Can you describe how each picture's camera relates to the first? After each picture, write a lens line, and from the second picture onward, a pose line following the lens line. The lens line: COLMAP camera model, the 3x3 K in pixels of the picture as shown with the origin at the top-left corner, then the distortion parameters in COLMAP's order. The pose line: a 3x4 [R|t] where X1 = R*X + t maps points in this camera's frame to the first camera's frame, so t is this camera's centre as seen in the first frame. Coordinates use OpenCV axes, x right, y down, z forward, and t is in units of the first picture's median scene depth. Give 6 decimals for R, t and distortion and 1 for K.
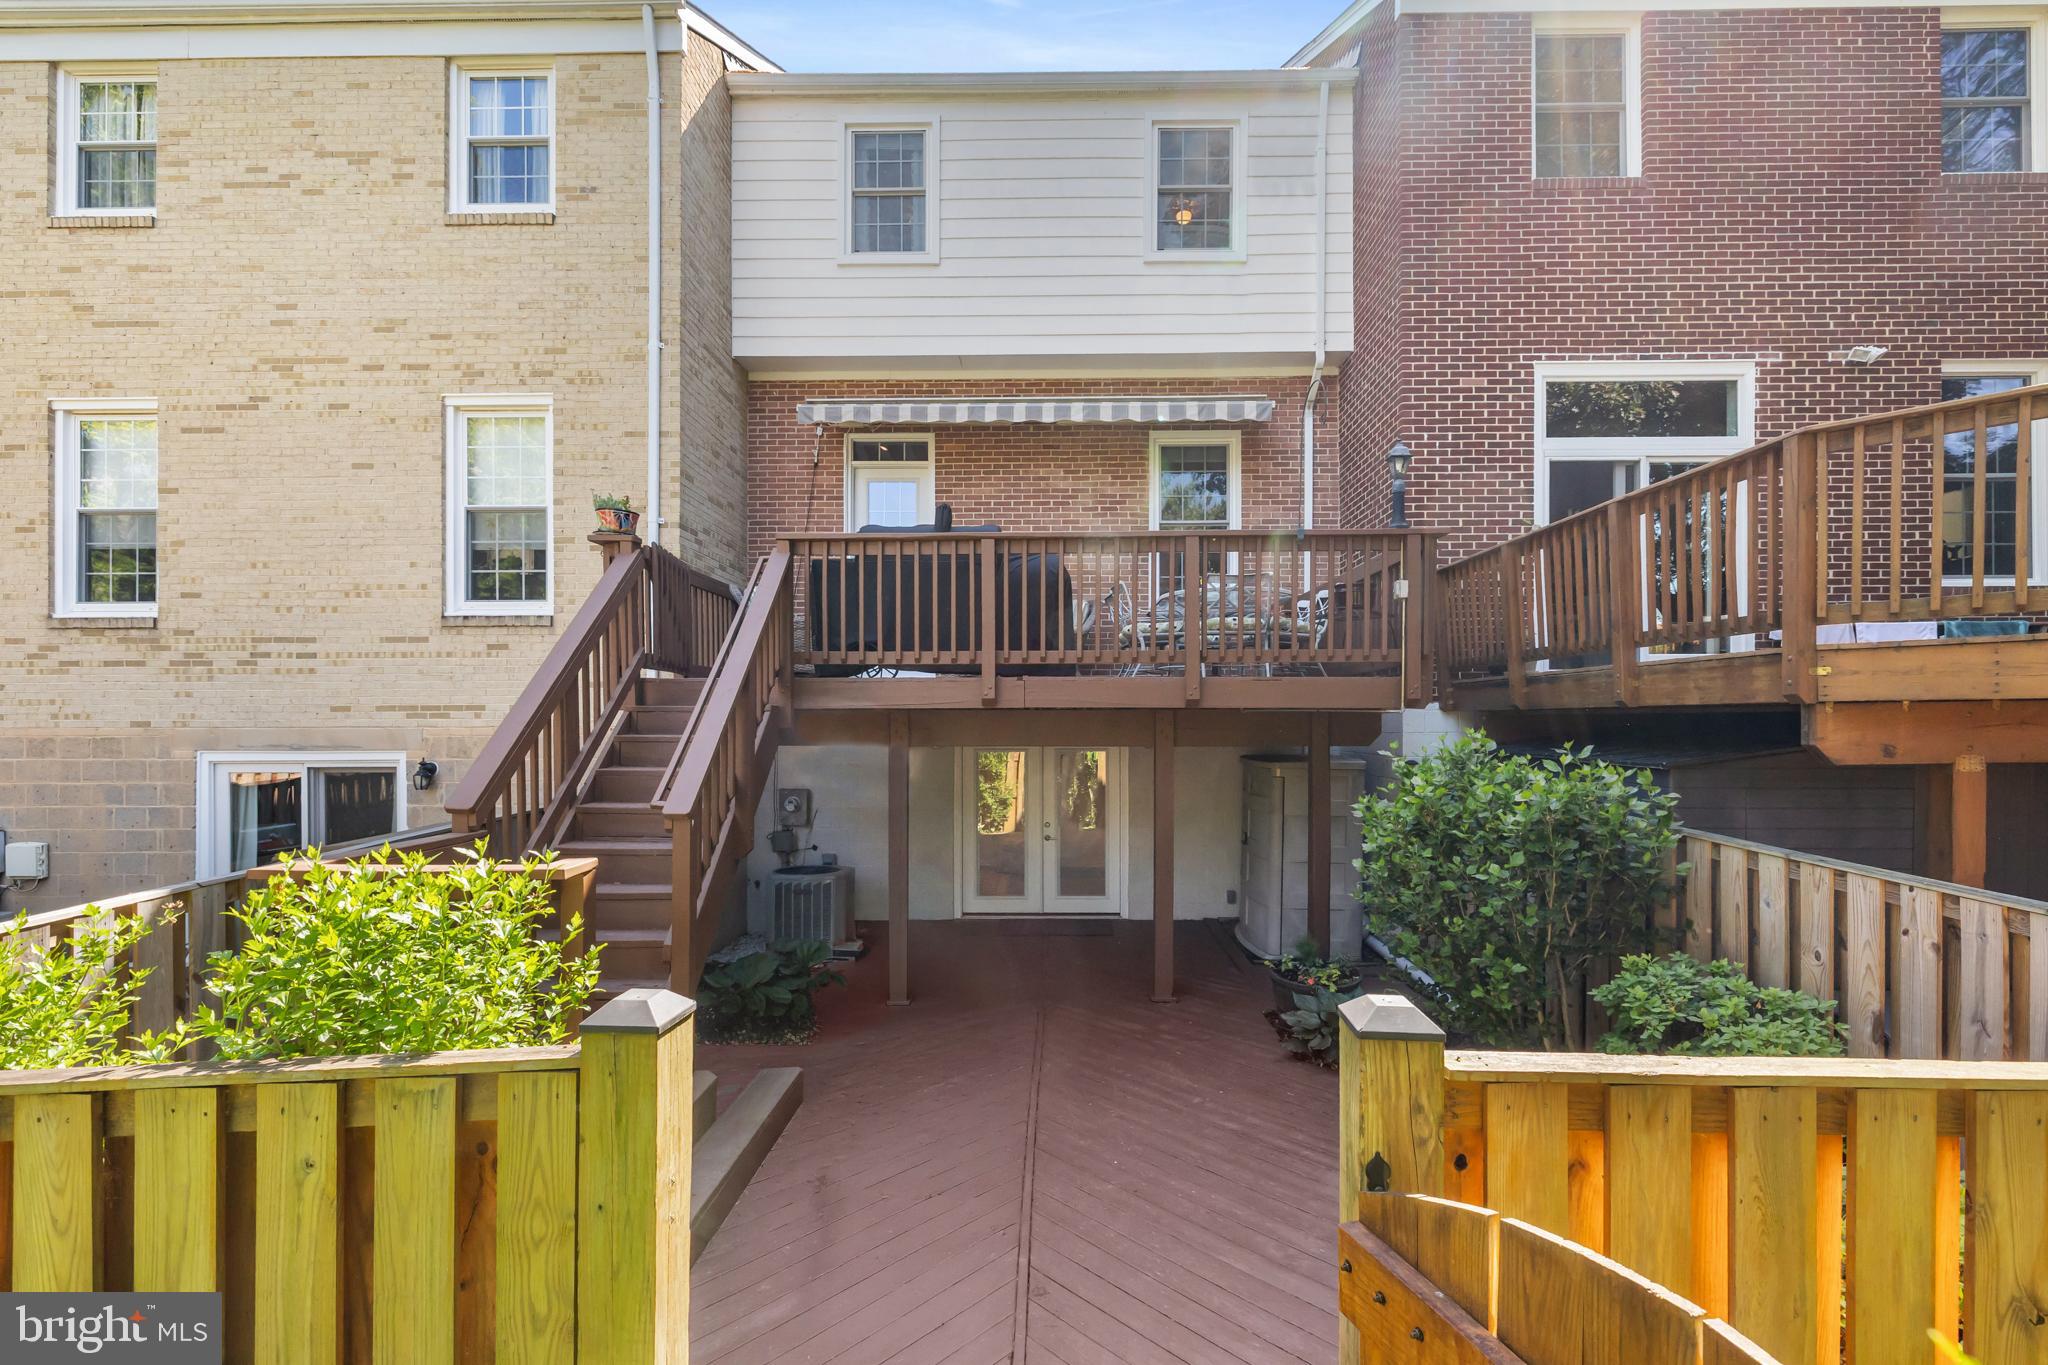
lens RADIAL K [[870.9, 0, 1076.6], [0, 870.9, 701.3], [0, 0, 1]] dist [0.002751, 0.000041]
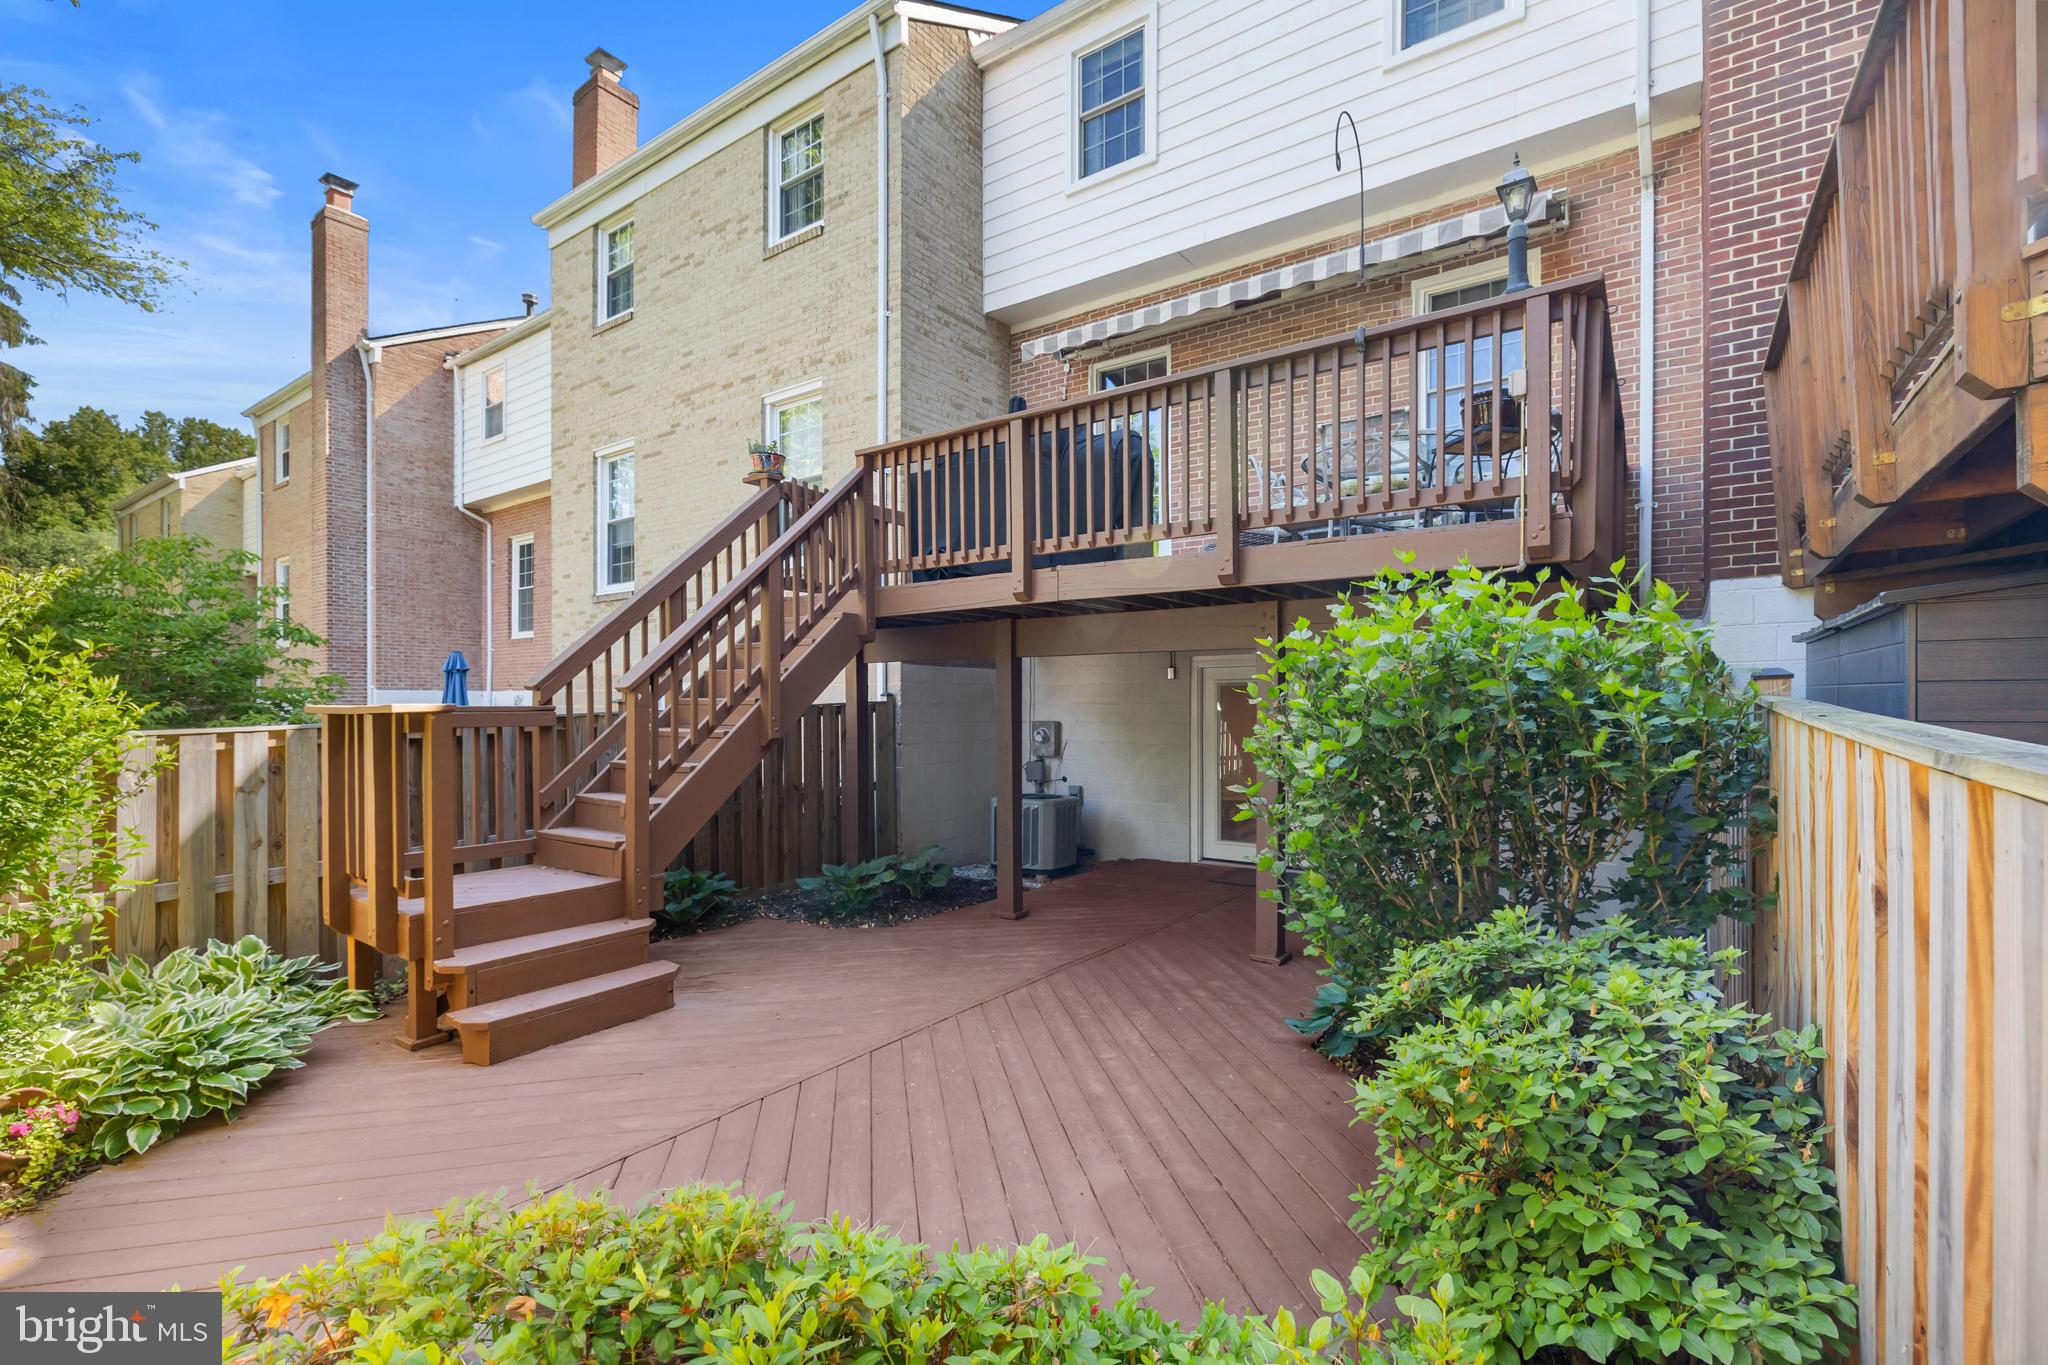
lens RADIAL K [[870.9, 0, 1067.4], [0, 870.9, 683.5], [0, 0, 1]] dist [0.002751, 0.000041]
pose [[0.837816, -0.014797, -0.545752, 0.318947], [0.022434, 0.999721, 0.007334, 0.062423], [0.545491, -0.018388, 0.837915, 0.180427]]
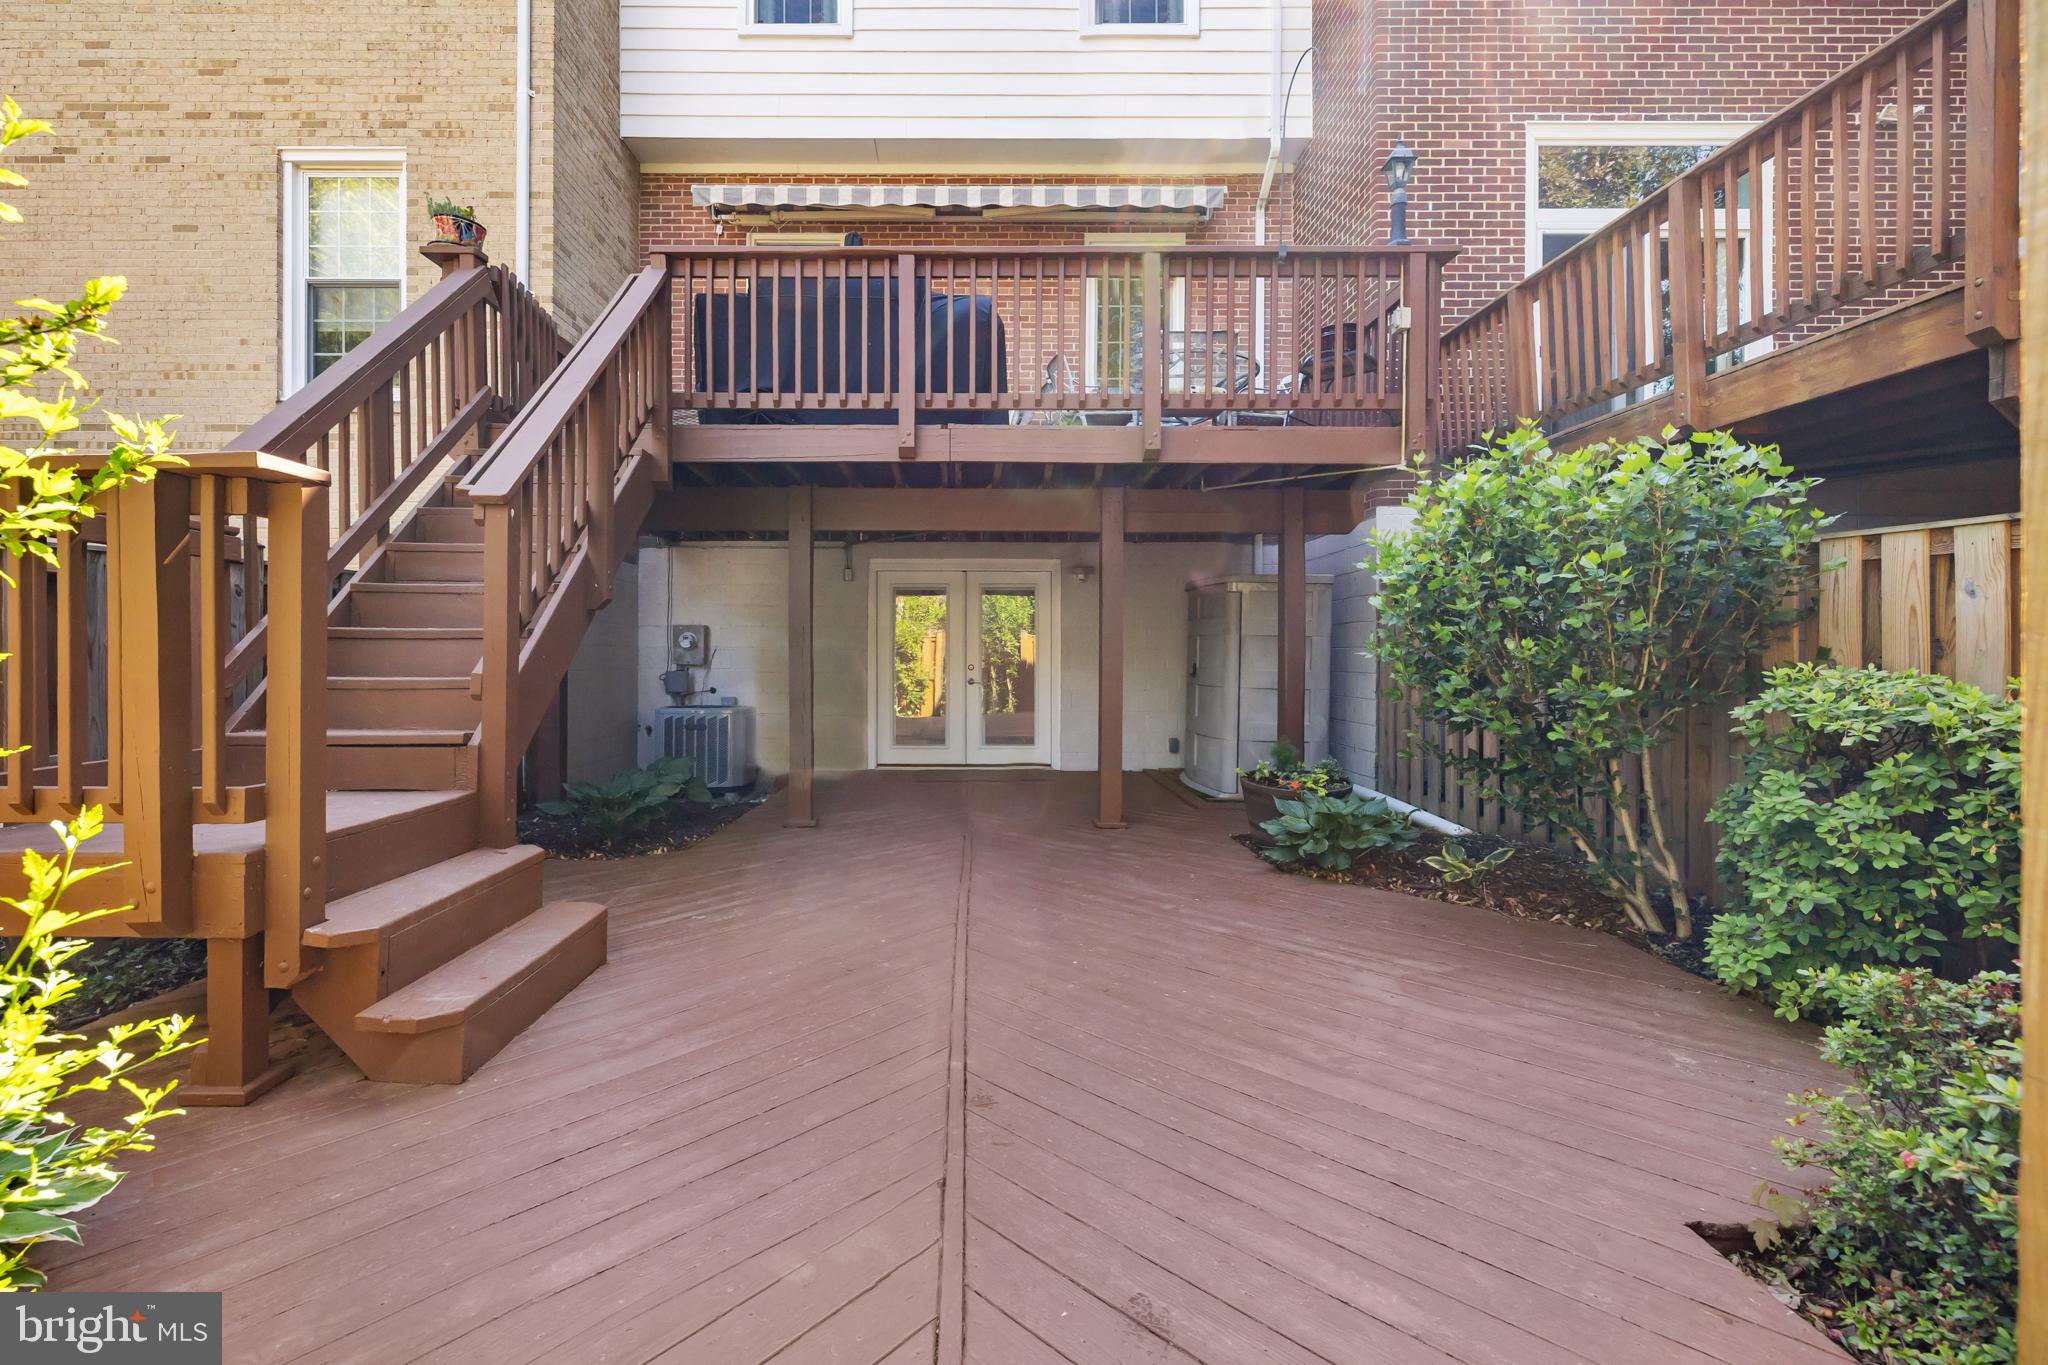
lens RADIAL K [[870.9, 0, 1002.8], [0, 870.9, 616.0], [0, 0, 1]] dist [0.002751, 0.000041]
pose [[0.999936, 0.003152, 0.010895, -0.013033], [-0.003165, 0.999994, 0.001190, 0.111638], [-0.010891, -0.001224, 0.999940, 0.120966]]
